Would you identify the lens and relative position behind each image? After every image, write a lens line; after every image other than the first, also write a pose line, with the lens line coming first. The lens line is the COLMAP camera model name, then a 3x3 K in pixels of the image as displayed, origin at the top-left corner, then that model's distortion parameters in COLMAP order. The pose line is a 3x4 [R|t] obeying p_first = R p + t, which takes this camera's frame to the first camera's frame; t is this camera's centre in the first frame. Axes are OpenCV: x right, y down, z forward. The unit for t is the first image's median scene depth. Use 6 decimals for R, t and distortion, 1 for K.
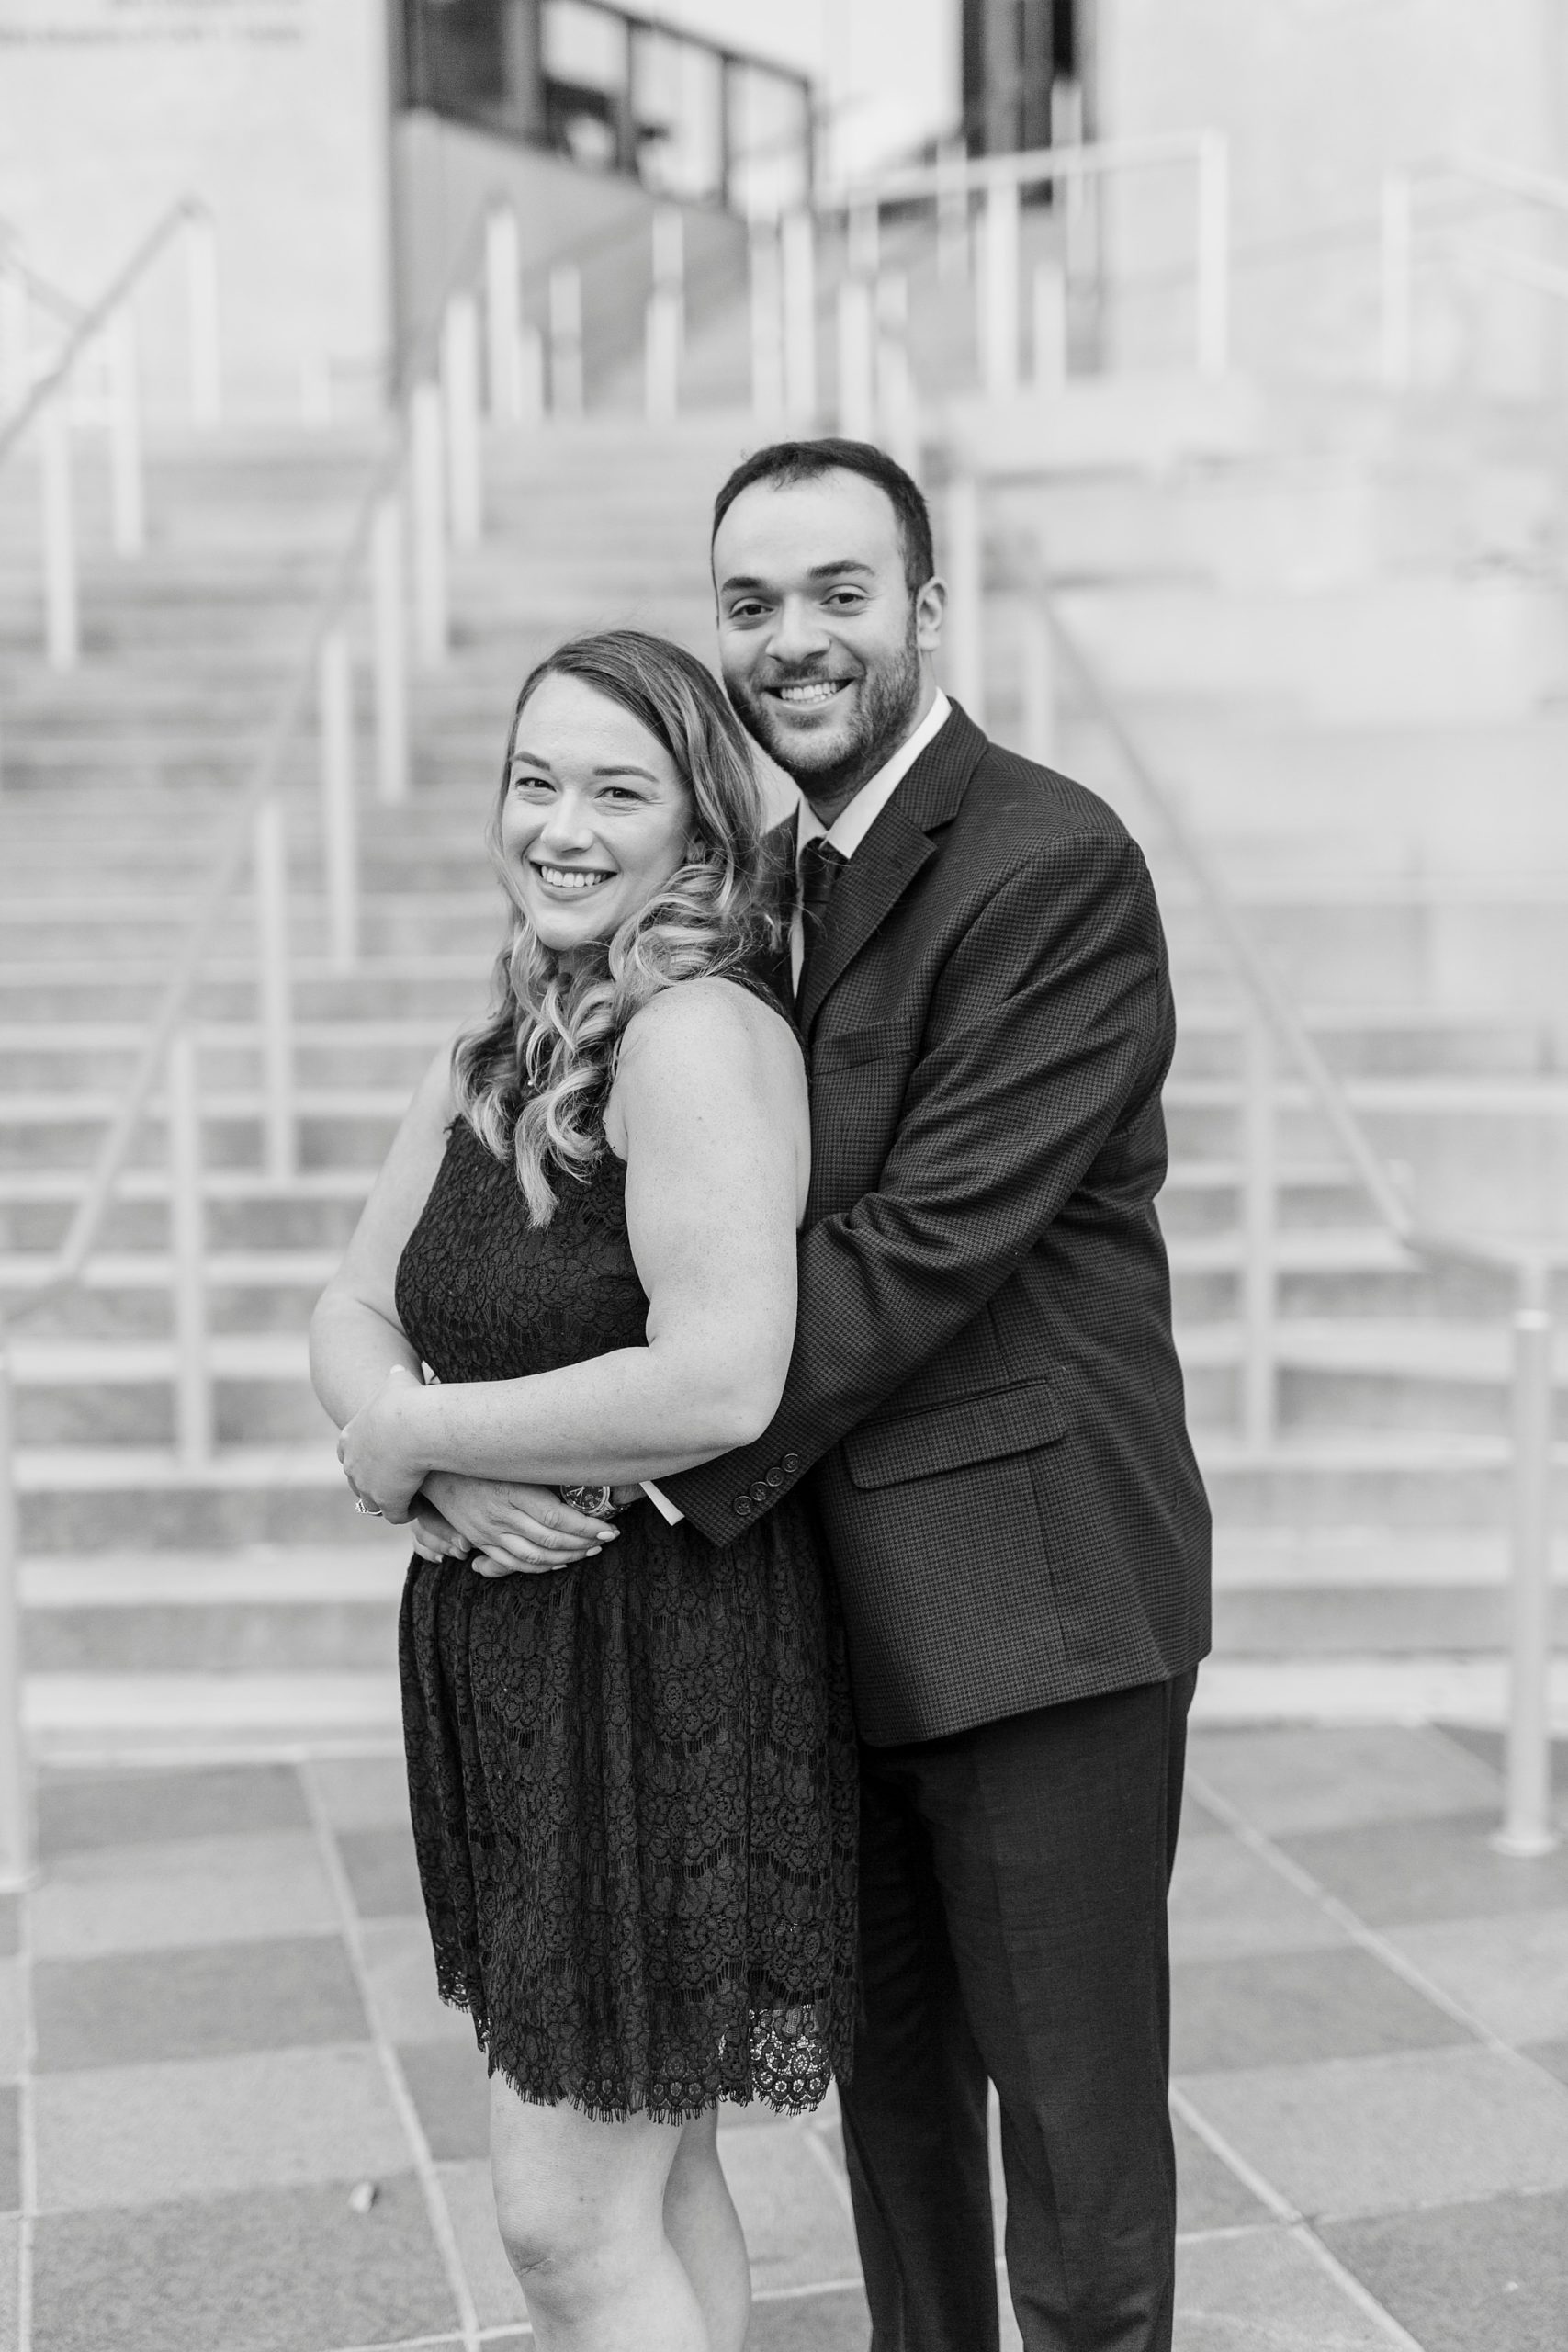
lens RADIAL K [[3336.6, 0, 772.3], [0, 3336.6, 1212.9], [0, 0, 1]] dist [0.004967, -0.030826]
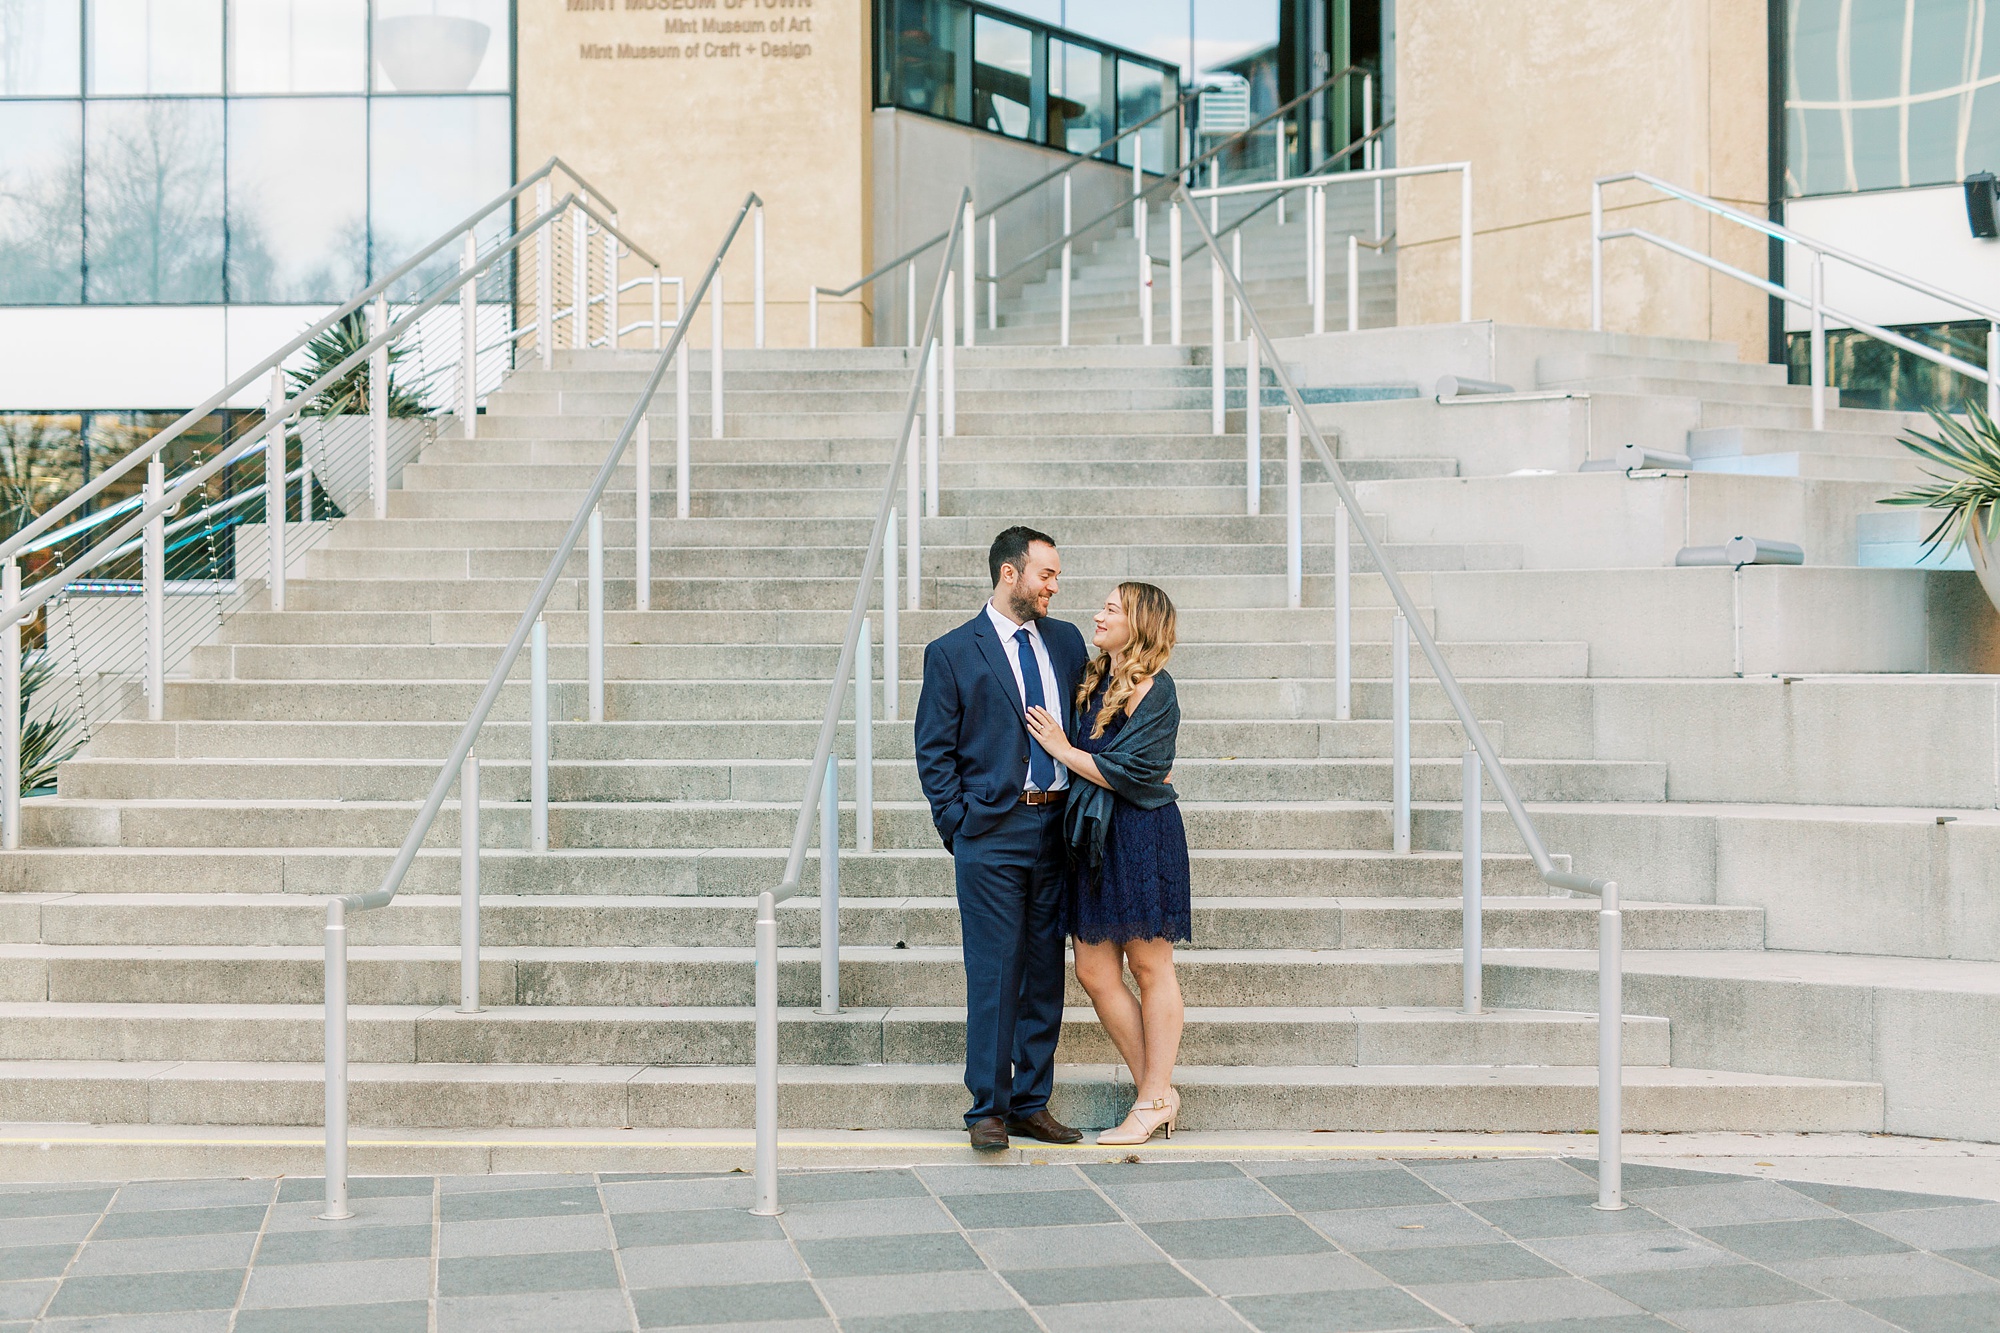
lens RADIAL K [[2937.2, 0, 1000.0], [0, 2937.2, 666.5], [0, 0, 1]] dist [0.000784, -0.022205]
pose [[0.999201, 0.012682, -0.037910, -0.026858], [-0.016421, 0.994852, -0.100000, 0.037044], [0.036446, 0.100543, 0.994265, -0.359758]]
